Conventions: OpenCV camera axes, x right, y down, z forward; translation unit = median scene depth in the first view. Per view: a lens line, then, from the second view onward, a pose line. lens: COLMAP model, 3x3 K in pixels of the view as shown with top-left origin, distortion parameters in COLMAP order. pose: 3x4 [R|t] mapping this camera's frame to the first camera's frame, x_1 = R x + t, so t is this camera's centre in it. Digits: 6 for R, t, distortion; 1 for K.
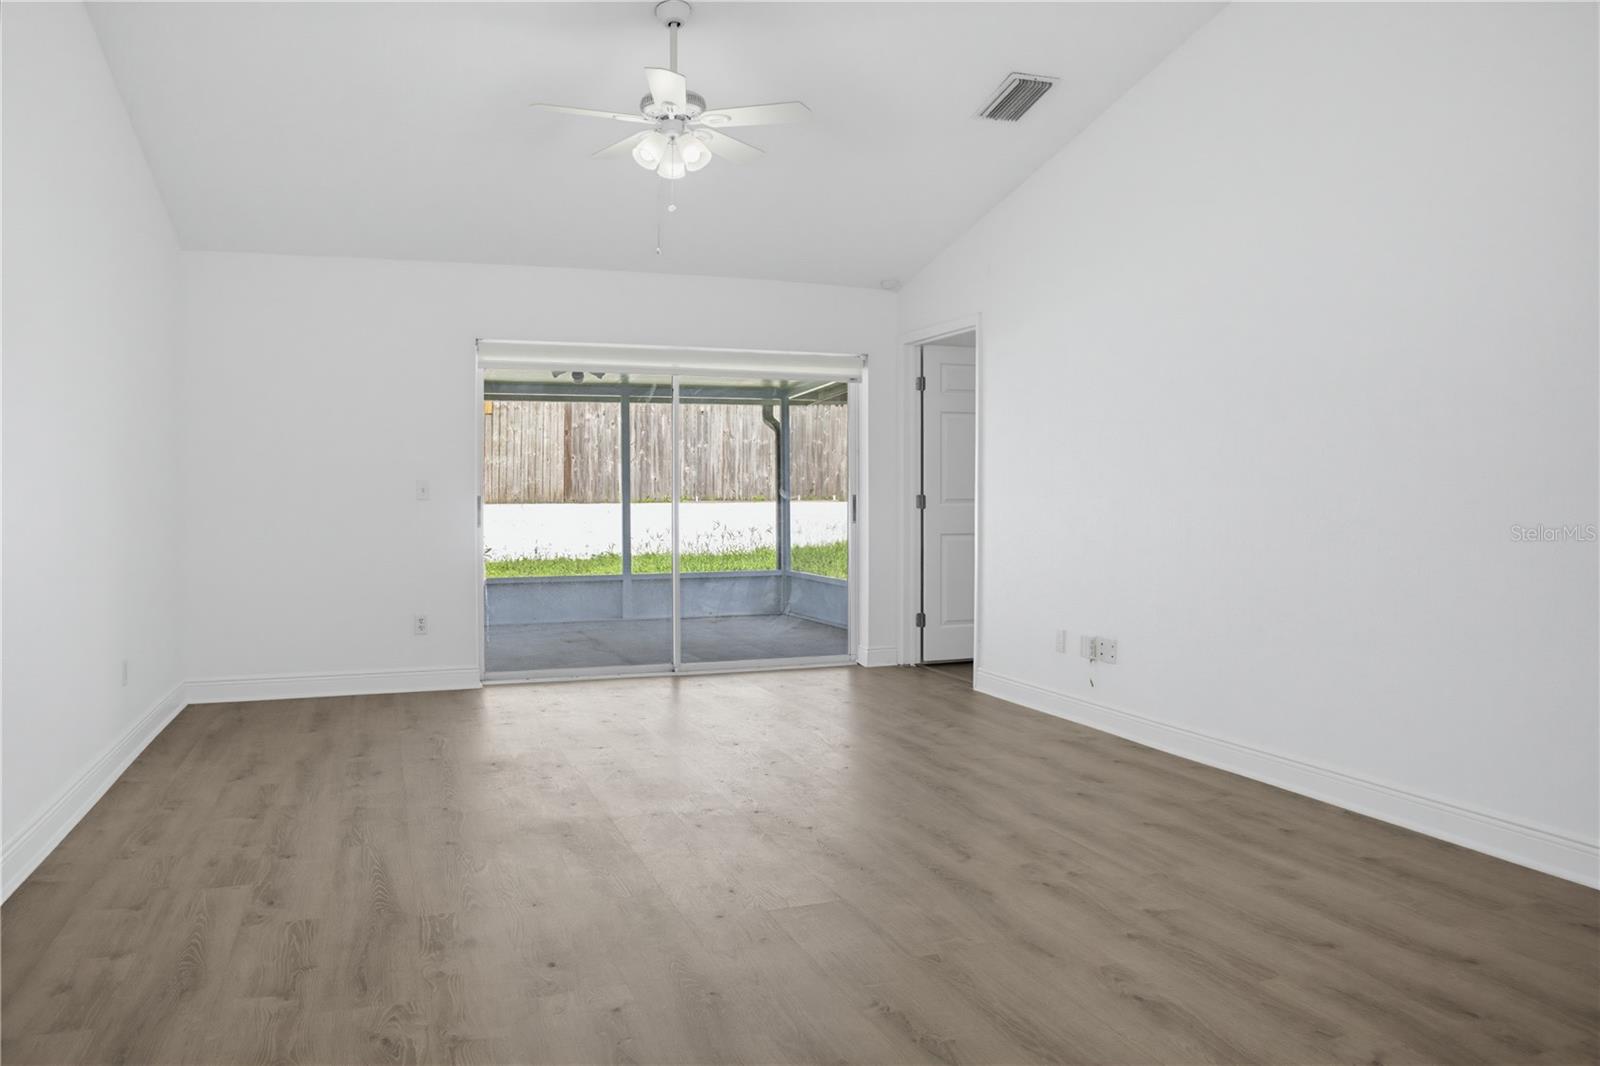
lens RADIAL K [[1117.4, 0, 799.4], [0, 1117.4, 472.0], [0, 0, 1]] dist [-0.072515, 0.002214]
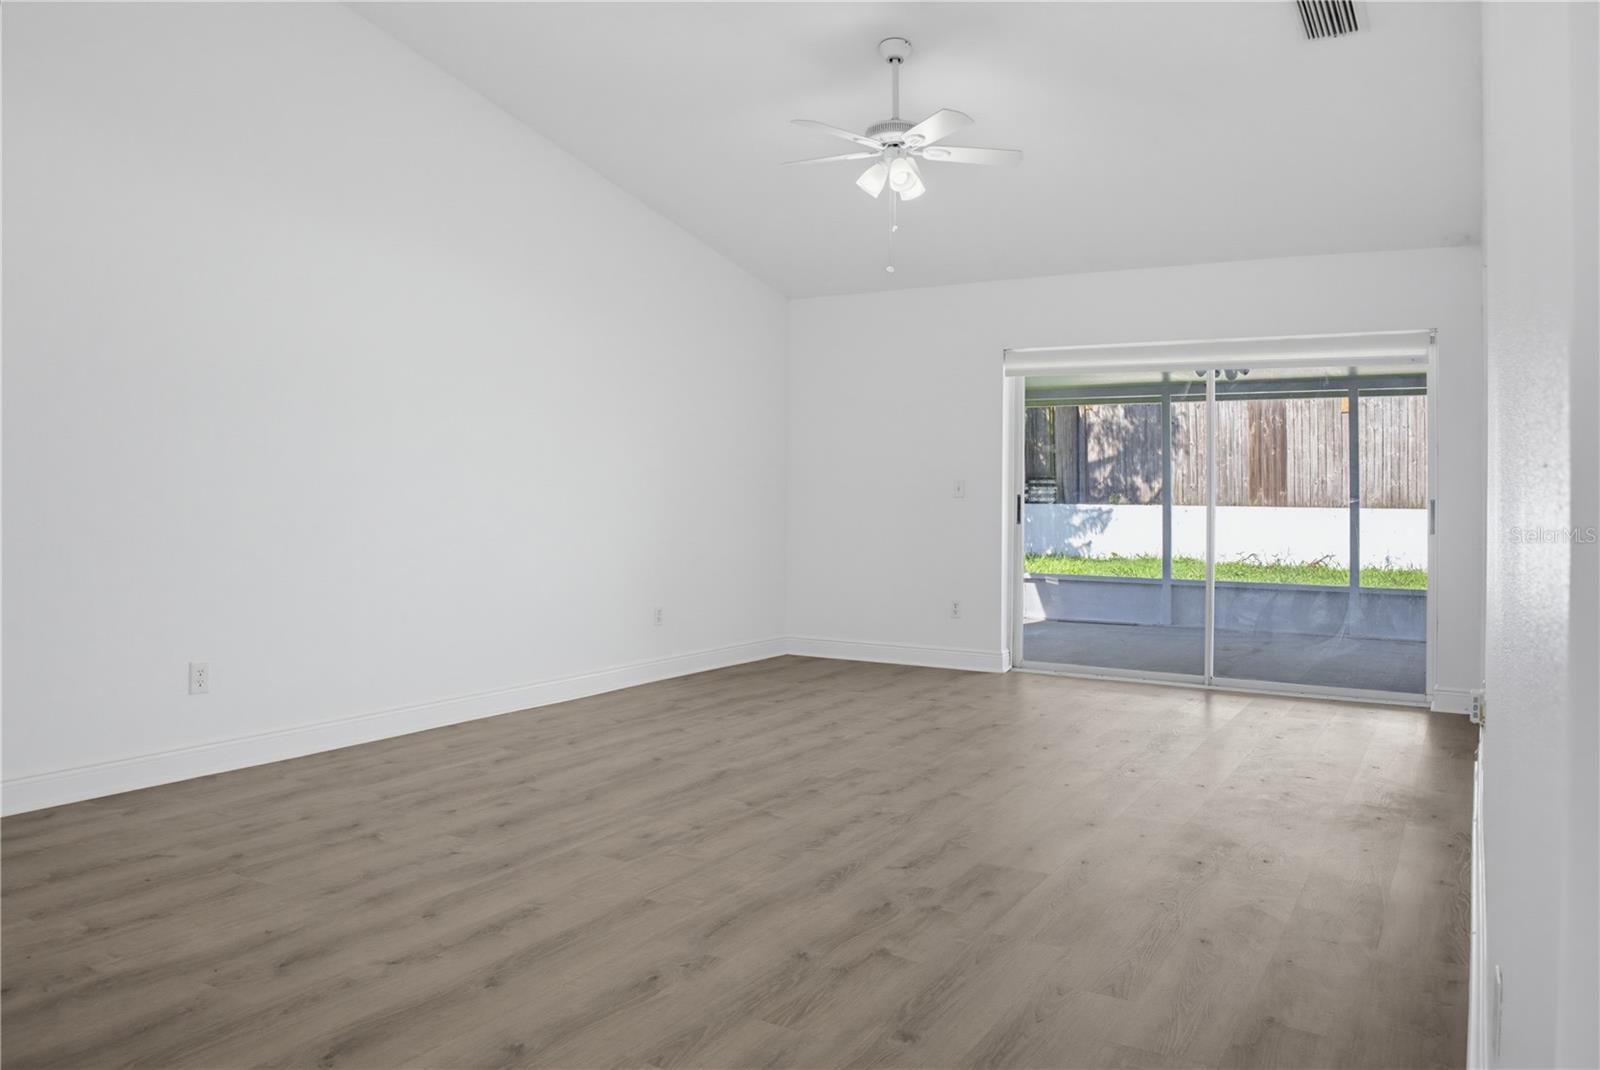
lens RADIAL K [[1117.4, 0, 799.4], [0, 1117.4, 474.0], [0, 0, 1]] dist [-0.072515, 0.002214]
pose [[0.651658, 0.004672, -0.758499, 0.365370], [-0.004233, 0.999988, 0.002522, -0.000526], [0.758502, 0.001567, 0.651669, 0.127304]]
